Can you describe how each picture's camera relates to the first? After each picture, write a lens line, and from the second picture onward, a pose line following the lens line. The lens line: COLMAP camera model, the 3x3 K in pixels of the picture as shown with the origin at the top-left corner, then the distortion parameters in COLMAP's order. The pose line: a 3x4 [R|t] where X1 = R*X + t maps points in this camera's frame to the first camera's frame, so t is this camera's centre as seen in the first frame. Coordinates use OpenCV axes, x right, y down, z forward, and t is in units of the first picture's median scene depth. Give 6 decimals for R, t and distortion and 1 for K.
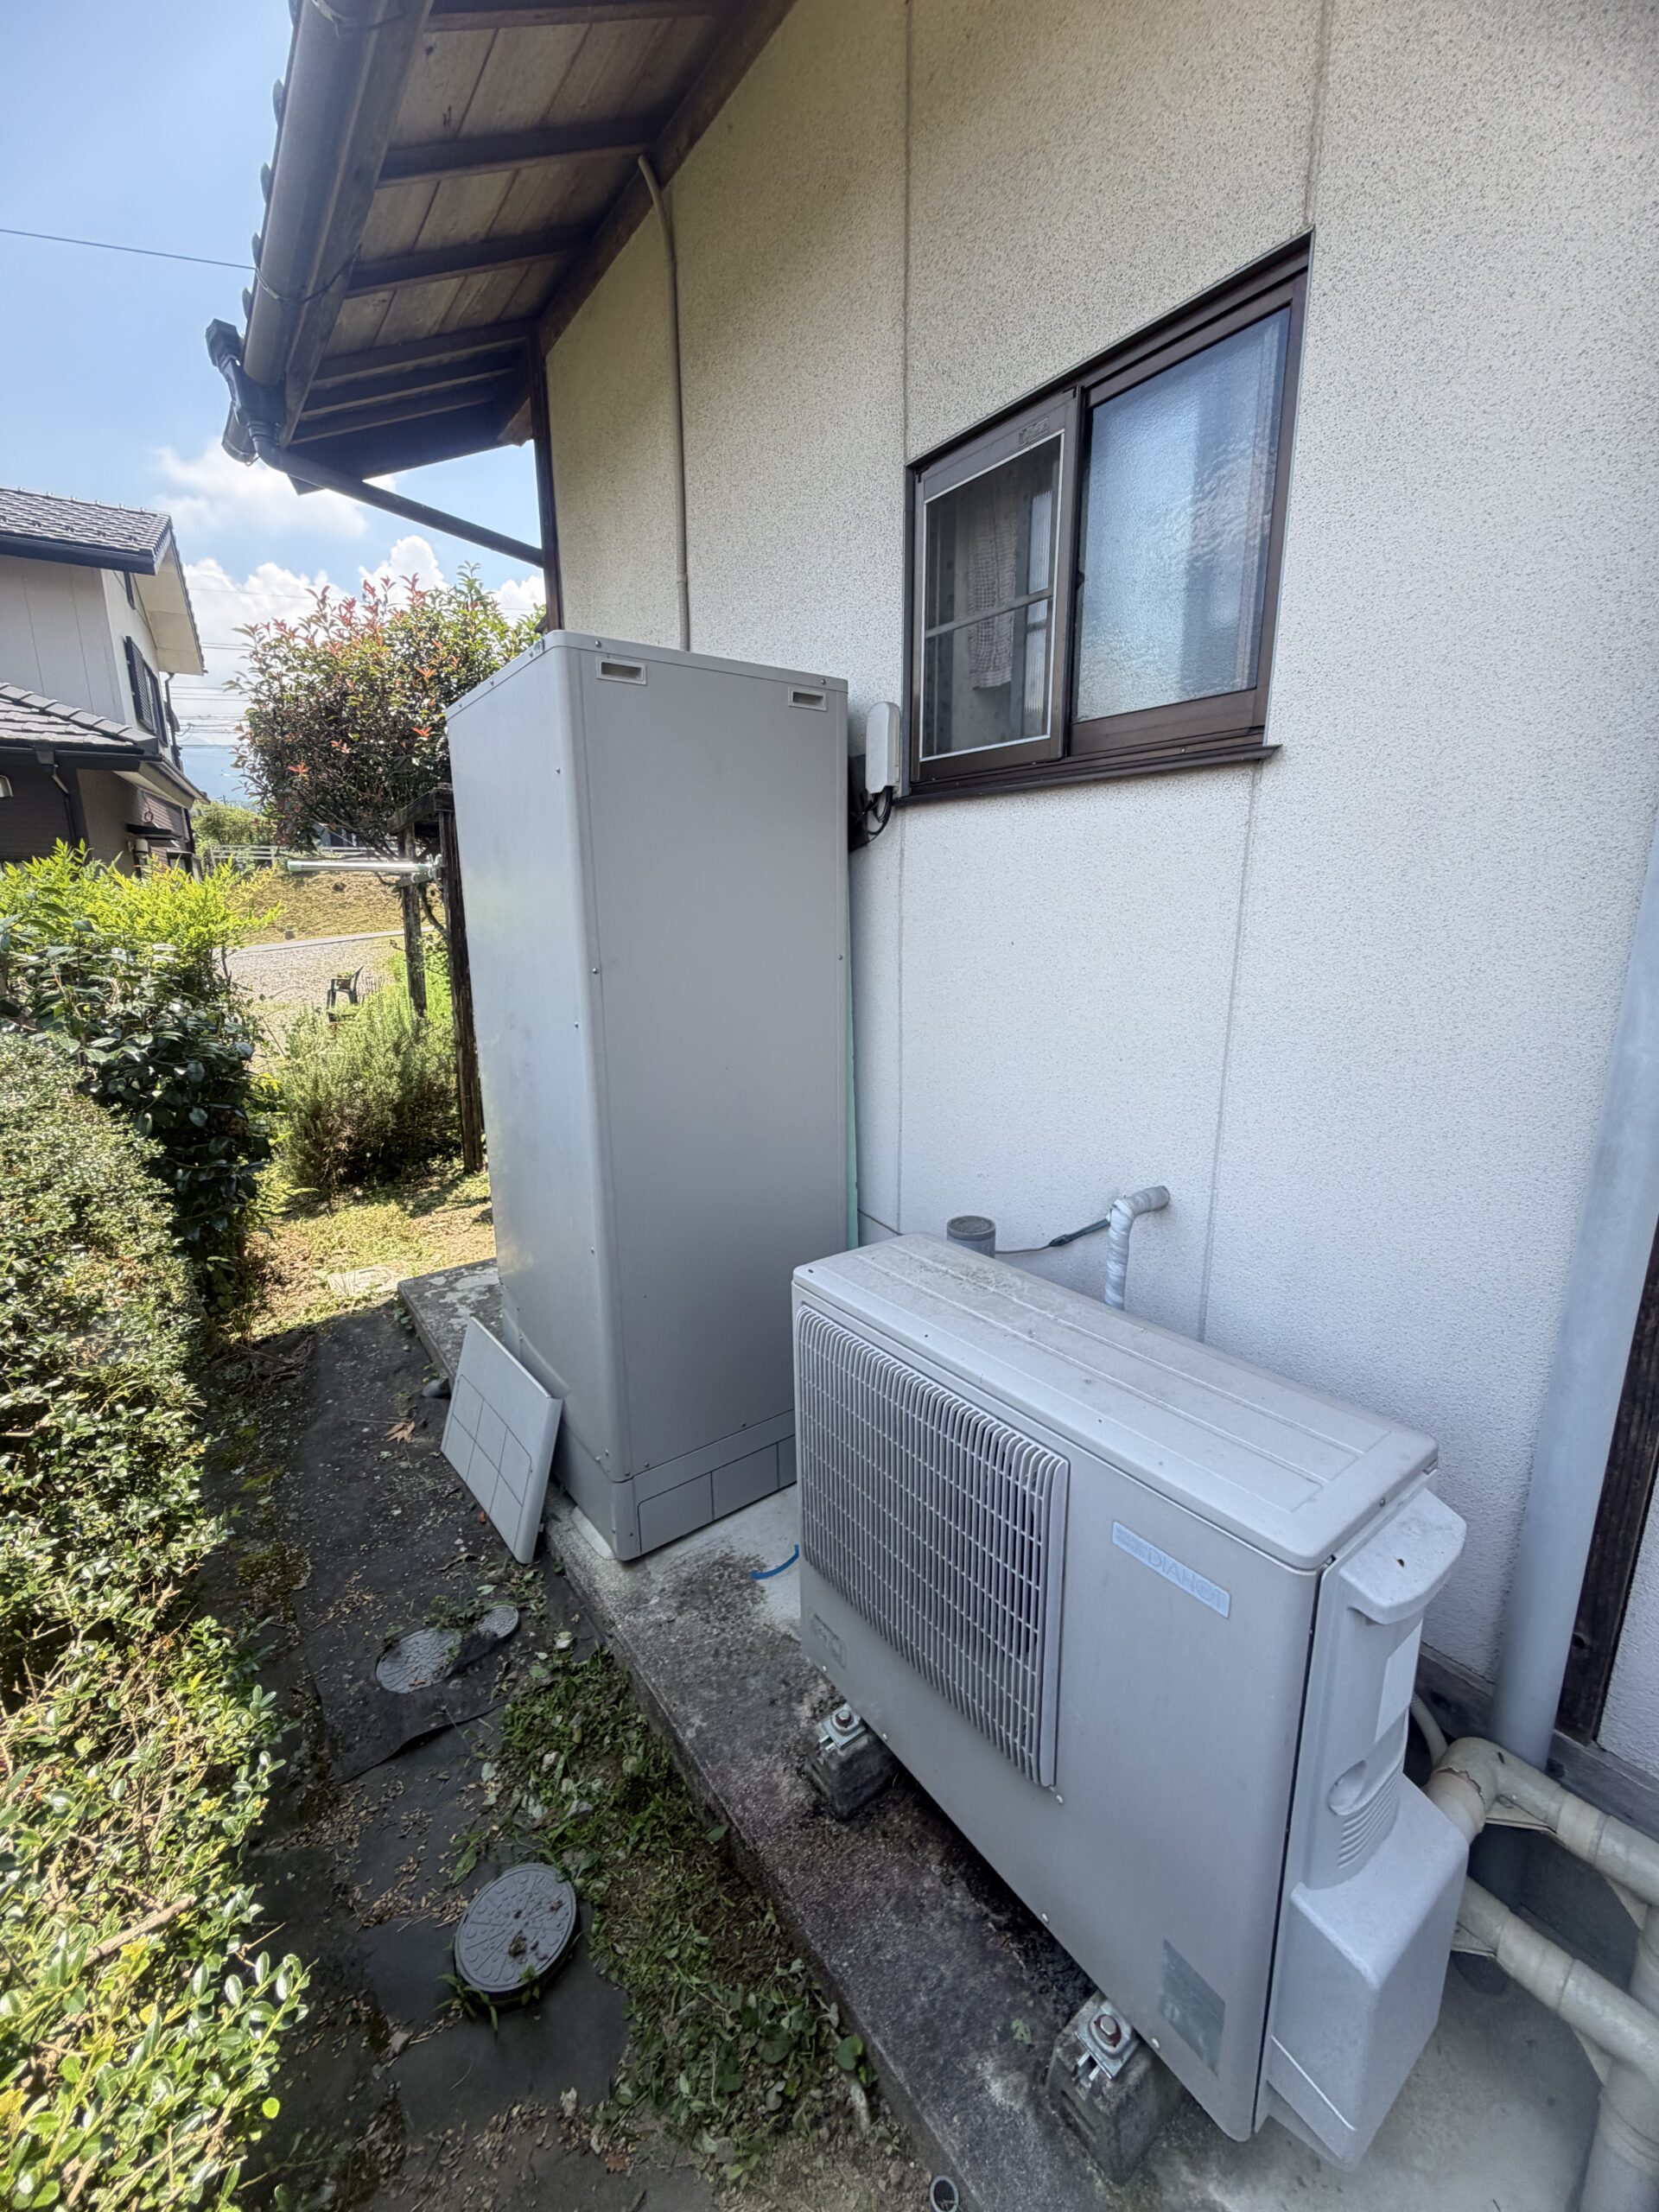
lens RADIAL K [[891.0, 0, 829.2], [0, 891.0, 1102.9], [0, 0, 1]] dist [-0.000270, -0.000562]
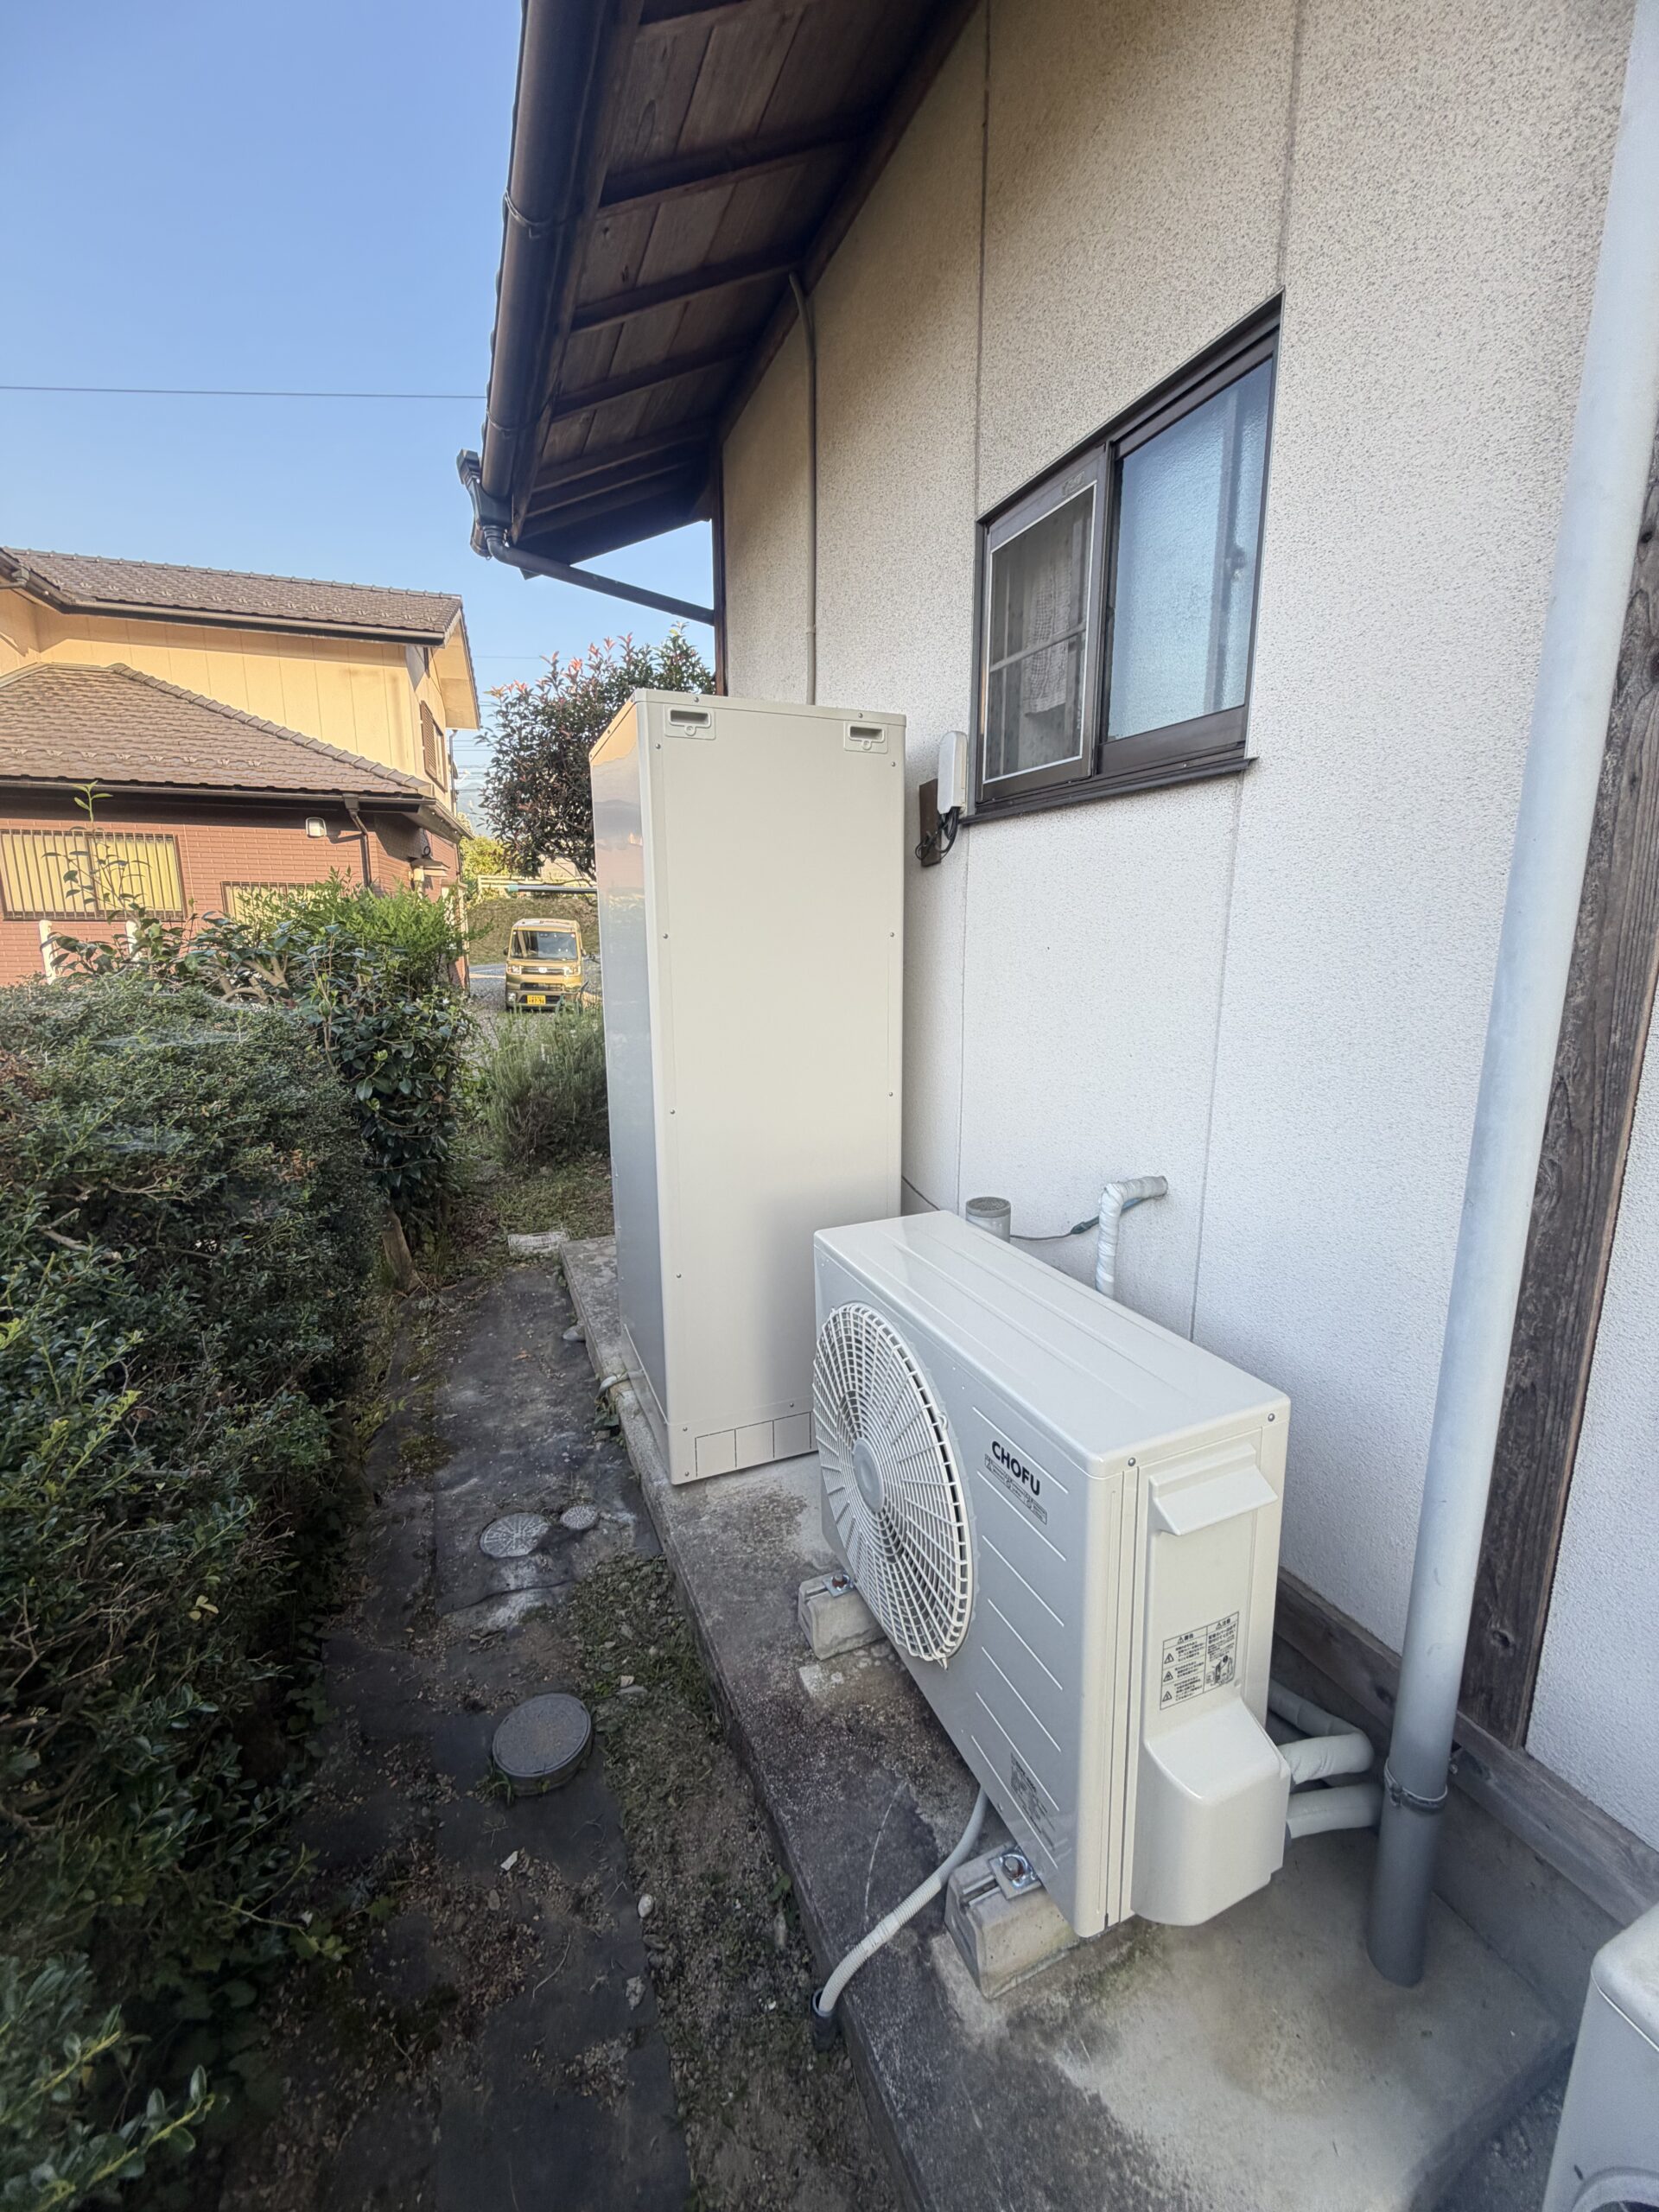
lens RADIAL K [[895.2, 0, 829.5], [0, 895.2, 1106.0], [0, 0, 1]] dist [-0.002456, 0.000162]
pose [[0.972935, 0.051743, -0.225212, 0.207707], [-0.058334, 0.998039, -0.022708, 0.053050], [0.223596, 0.035231, 0.974045, -0.109384]]
